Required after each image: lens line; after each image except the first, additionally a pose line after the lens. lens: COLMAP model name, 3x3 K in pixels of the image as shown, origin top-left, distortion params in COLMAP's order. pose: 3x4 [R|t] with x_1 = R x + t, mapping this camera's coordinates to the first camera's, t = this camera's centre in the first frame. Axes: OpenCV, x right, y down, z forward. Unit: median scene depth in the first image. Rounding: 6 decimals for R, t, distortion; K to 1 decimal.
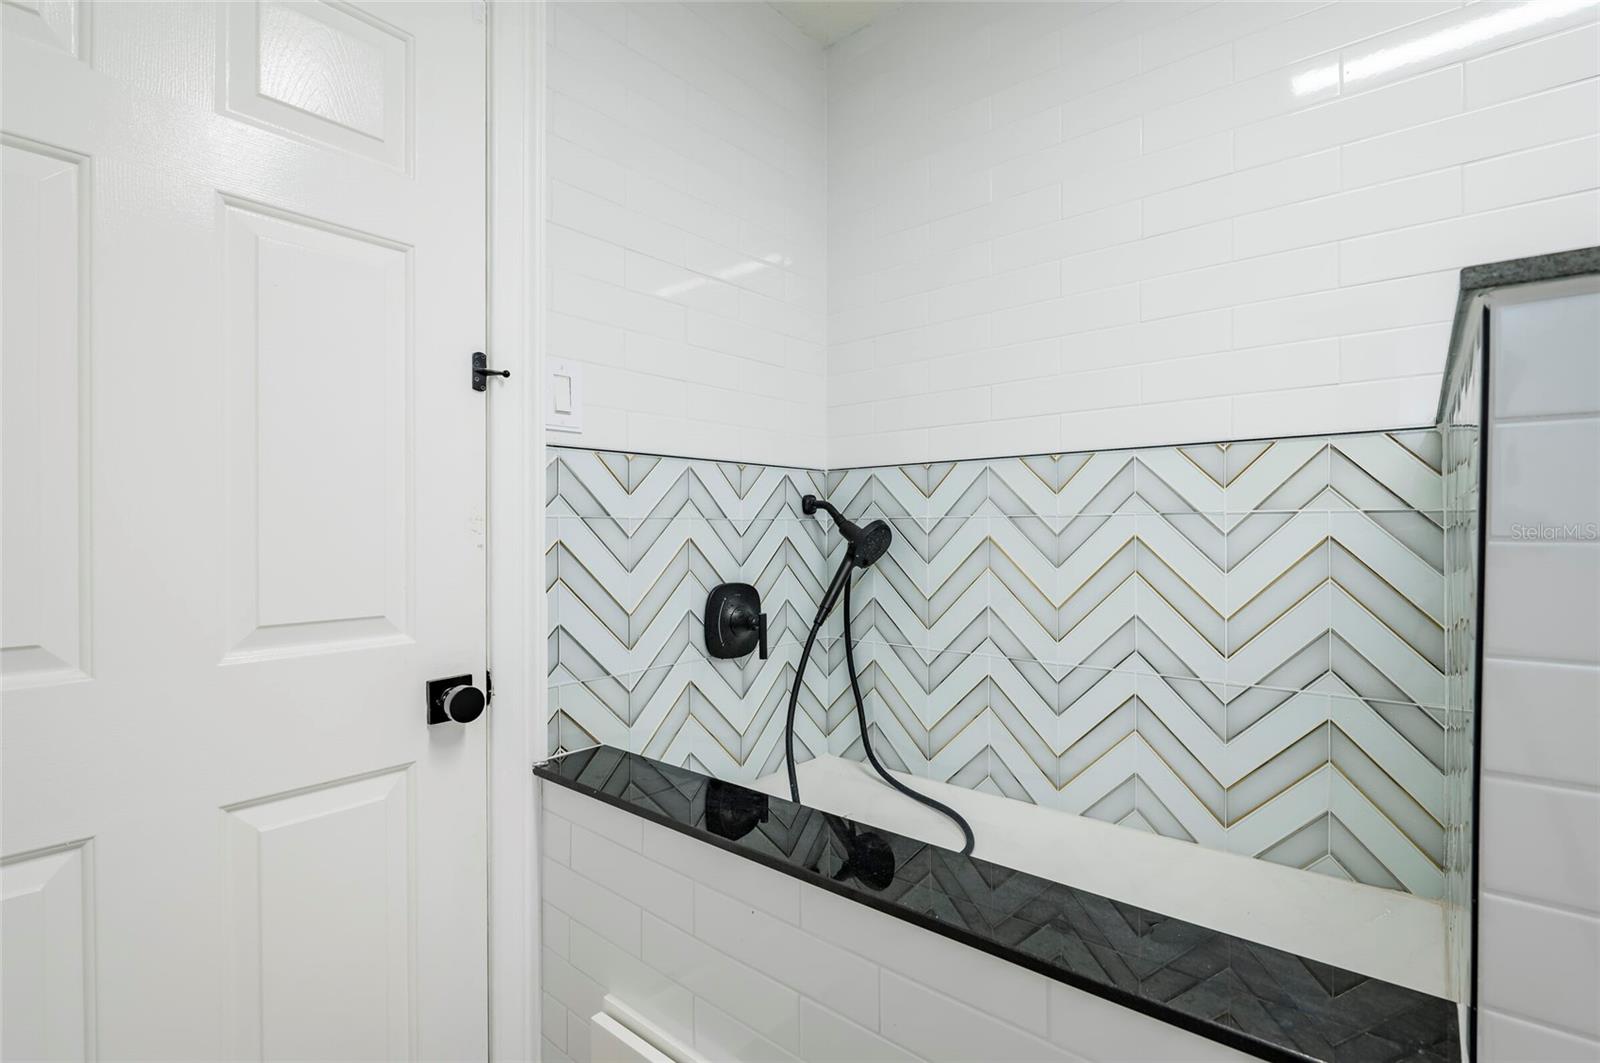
lens RADIAL K [[734.3, 0, 797.3], [0, 734.3, 530.1], [0, 0, 1]] dist [-0.005769, -0.000737]
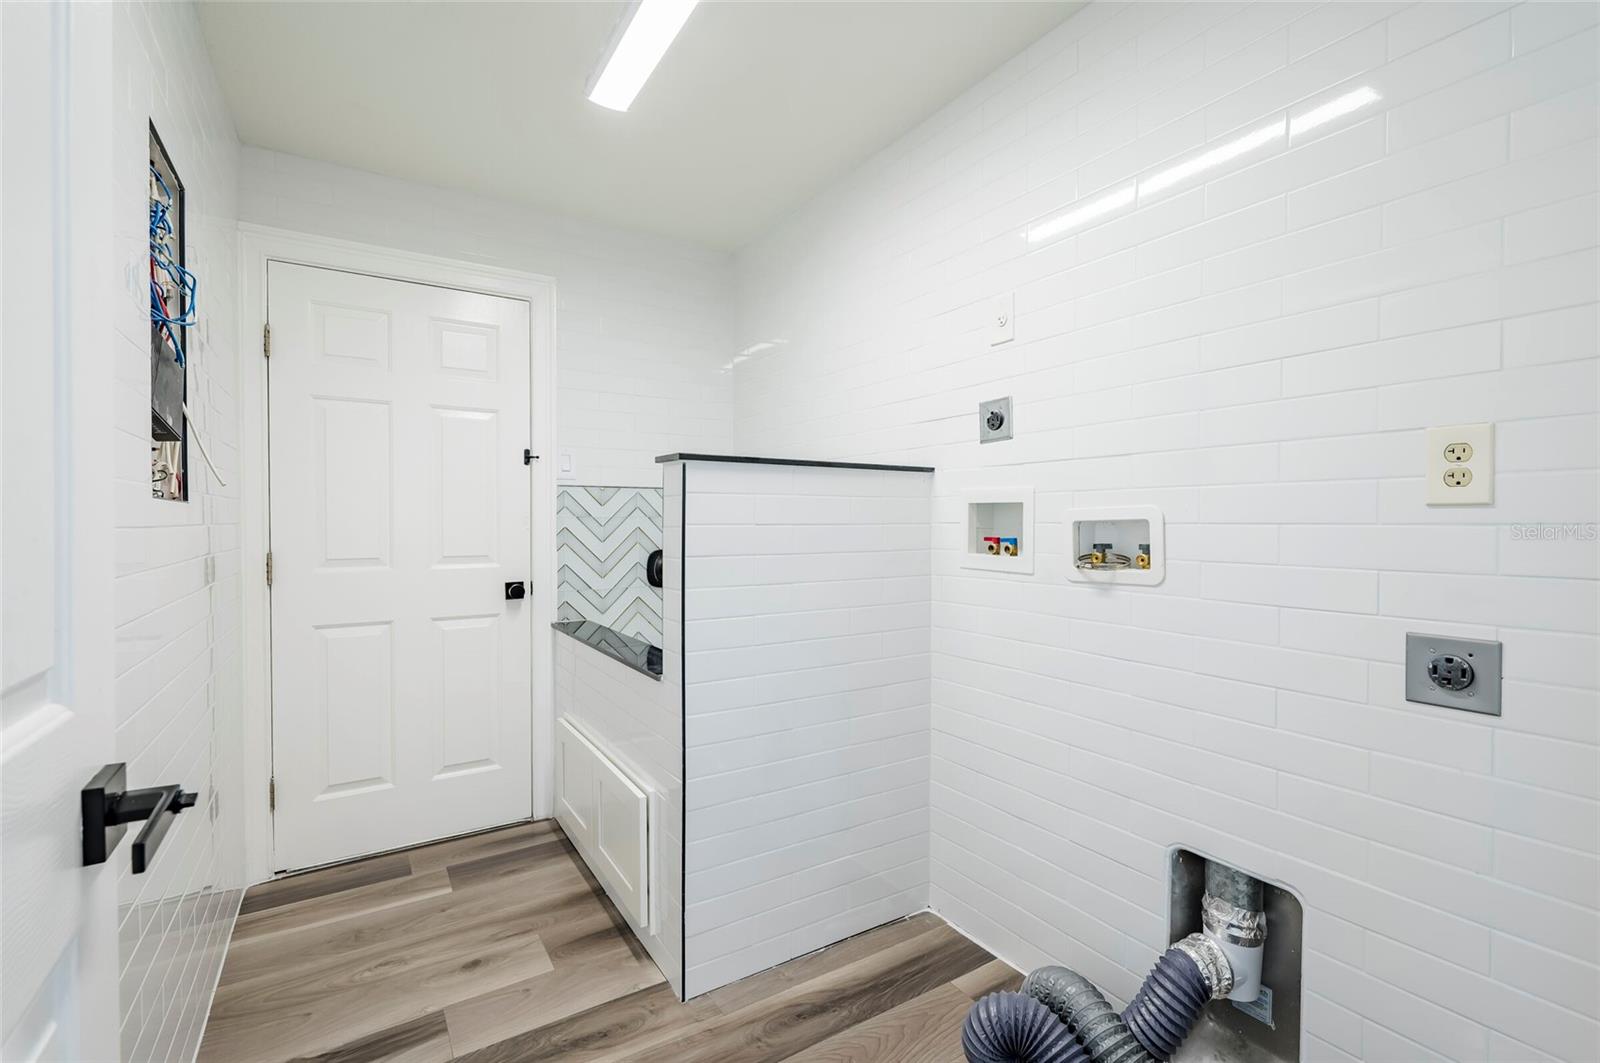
lens RADIAL K [[702.5, 0, 804.0], [0, 702.5, 530.4], [0, 0, 1]] dist [-0.004078, -0.001151]
pose [[0.954816, 0.005851, -0.297139, 0.959240], [-0.003014, 0.999945, 0.010005, 0.000356], [0.297182, -0.008657, 0.954782, -0.801494]]
